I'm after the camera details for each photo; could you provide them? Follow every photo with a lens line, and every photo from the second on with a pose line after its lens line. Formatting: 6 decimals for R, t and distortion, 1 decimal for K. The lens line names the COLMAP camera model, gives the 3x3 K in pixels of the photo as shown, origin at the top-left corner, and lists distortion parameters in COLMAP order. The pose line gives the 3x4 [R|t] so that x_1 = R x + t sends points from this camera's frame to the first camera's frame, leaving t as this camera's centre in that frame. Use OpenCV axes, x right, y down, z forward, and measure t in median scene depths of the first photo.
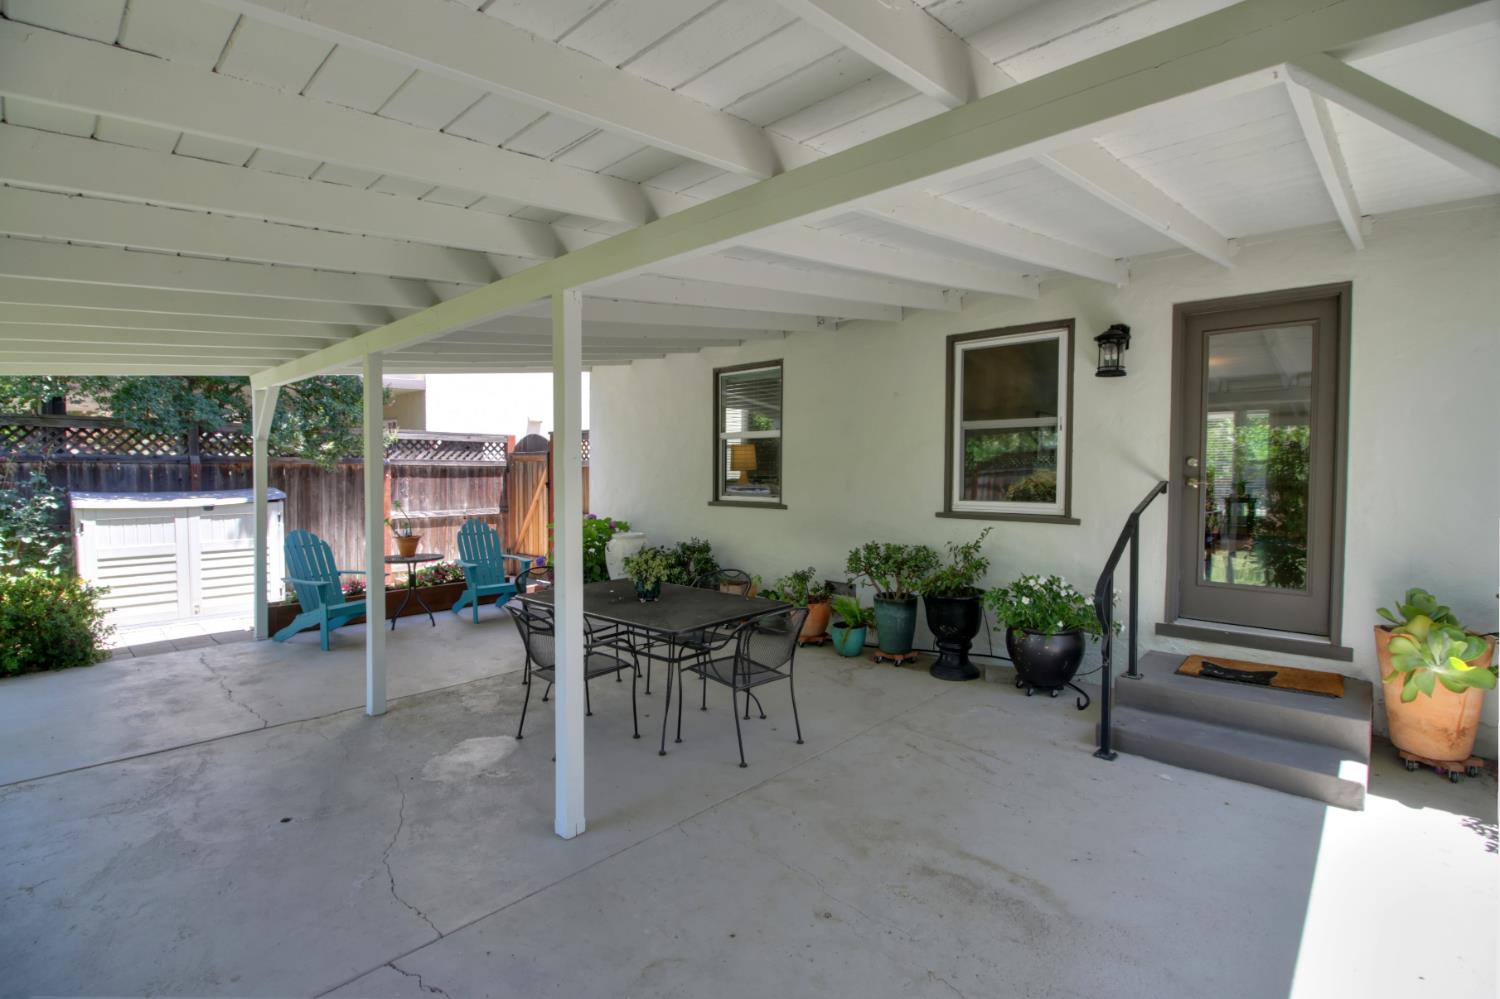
lens RADIAL K [[708.3, 0, 746.1], [0, 708.3, 481.1], [0, 0, 1]] dist [0.005001, -0.013584]
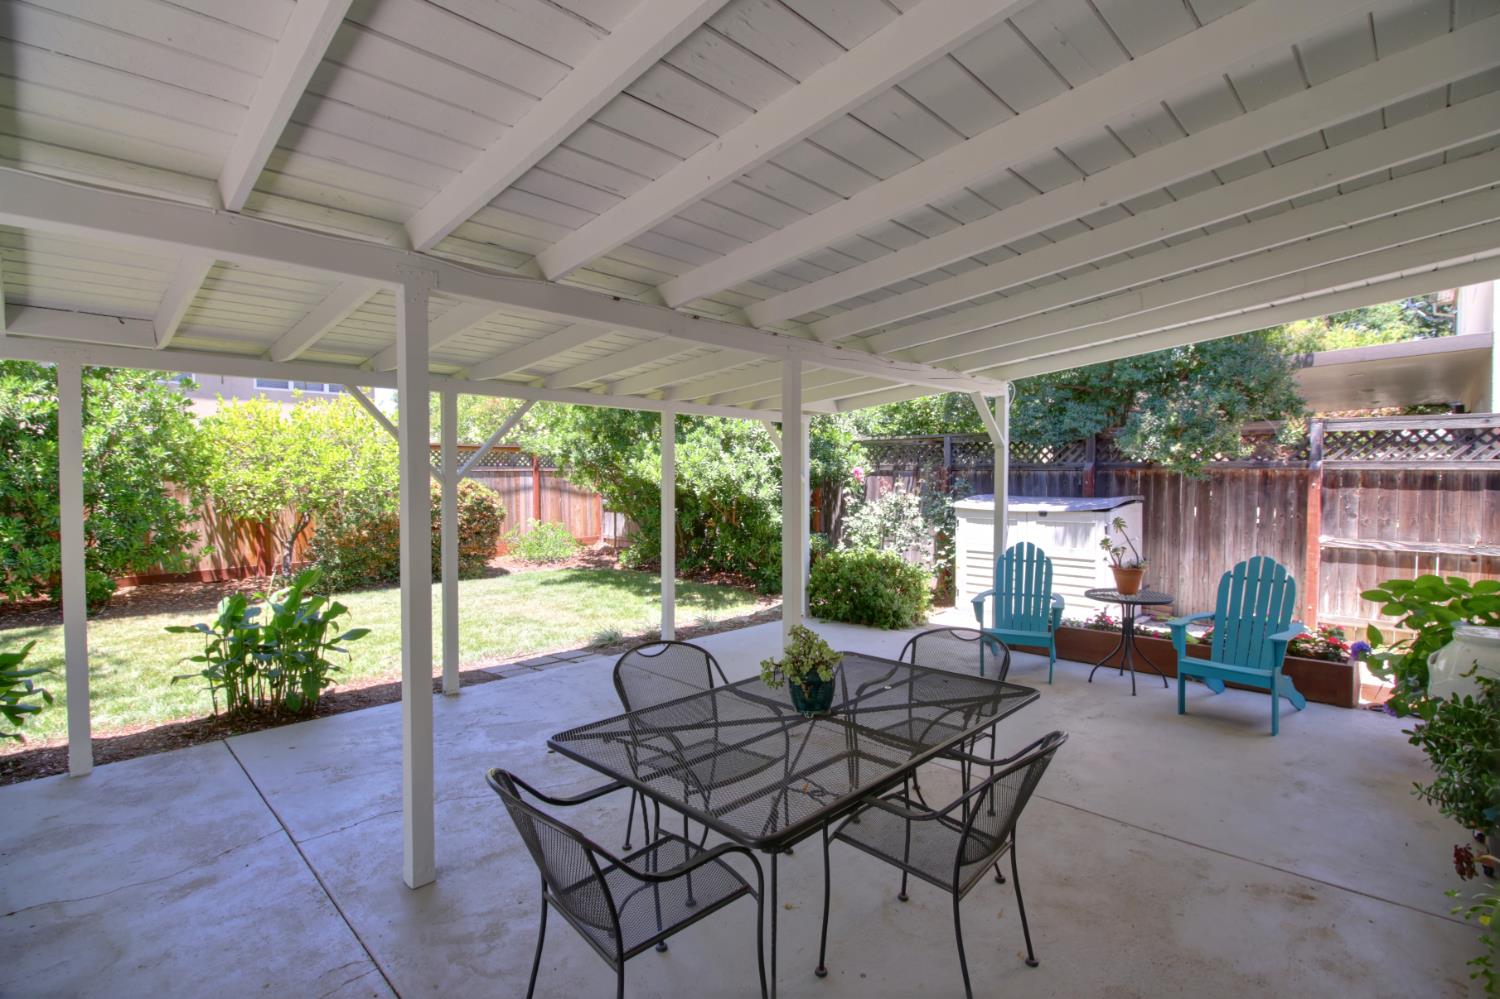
lens RADIAL K [[698.0, 0, 753.0], [0, 698.0, 492.3], [0, 0, 1]] dist [-0.000523, -0.013463]
pose [[-0.017577, 0.024222, -0.999552, 0.275149], [-0.015684, 0.999577, 0.024499, -0.012092], [0.999722, 0.016108, -0.017190, 0.643264]]
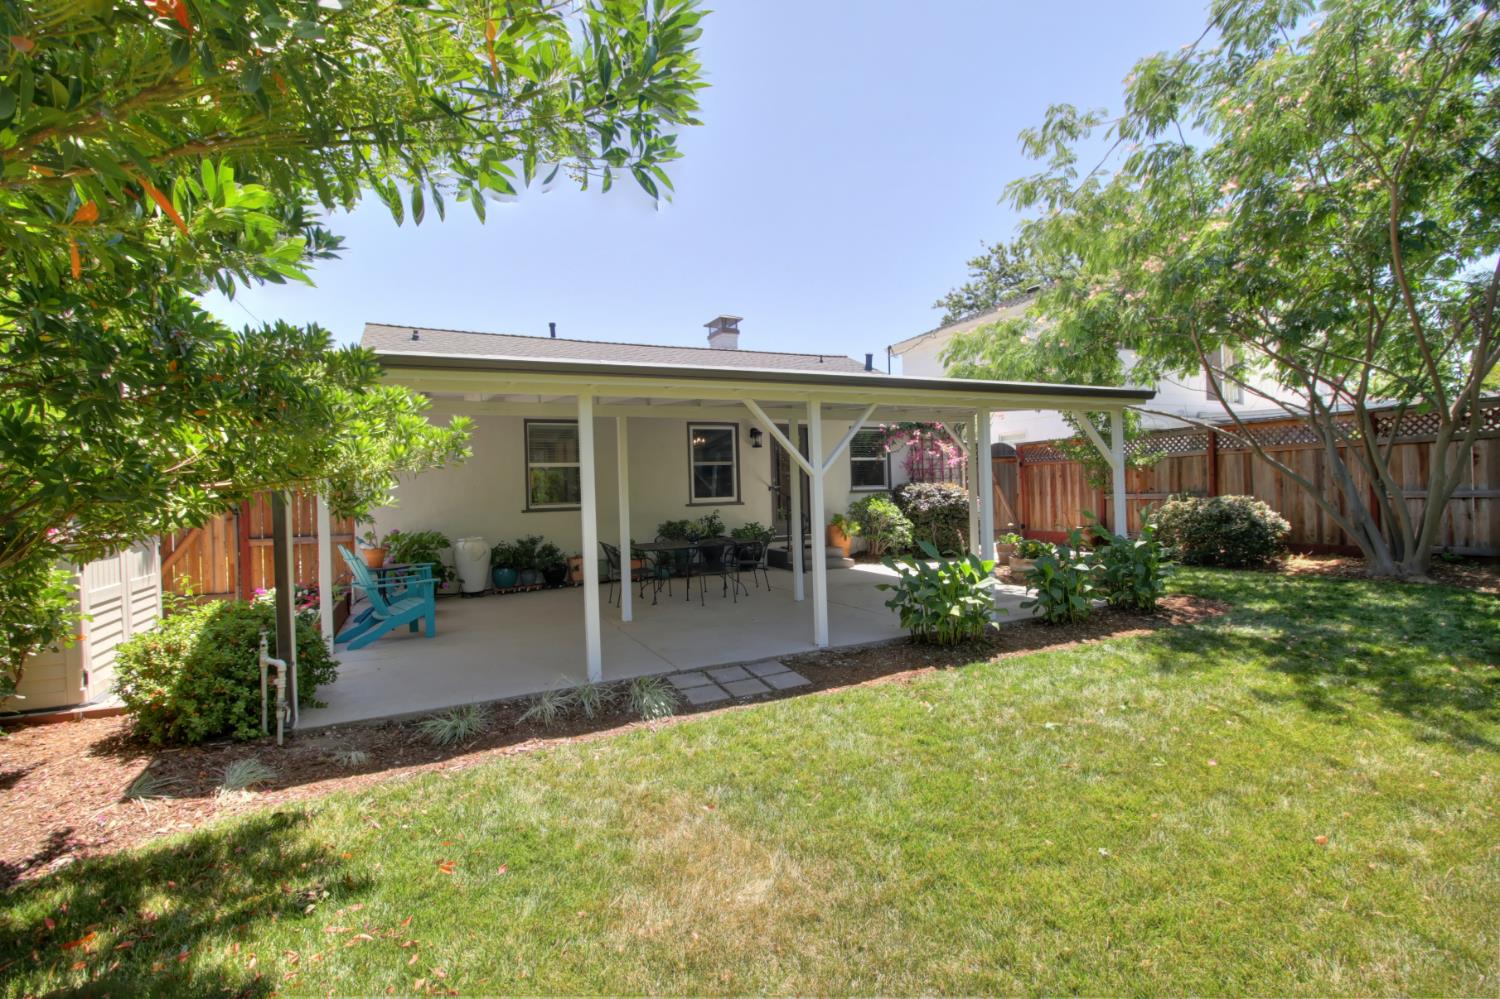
lens RADIAL K [[695.0, 0, 757.0], [0, 695.0, 491.8], [0, 0, 1]] dist [0.001394, -0.013409]
pose [[0.350933, -0.008807, 0.936359, -1.340109], [0.046566, 0.998883, -0.008057, 0.027816], [-0.935242, 0.046430, 0.350951, 0.059854]]
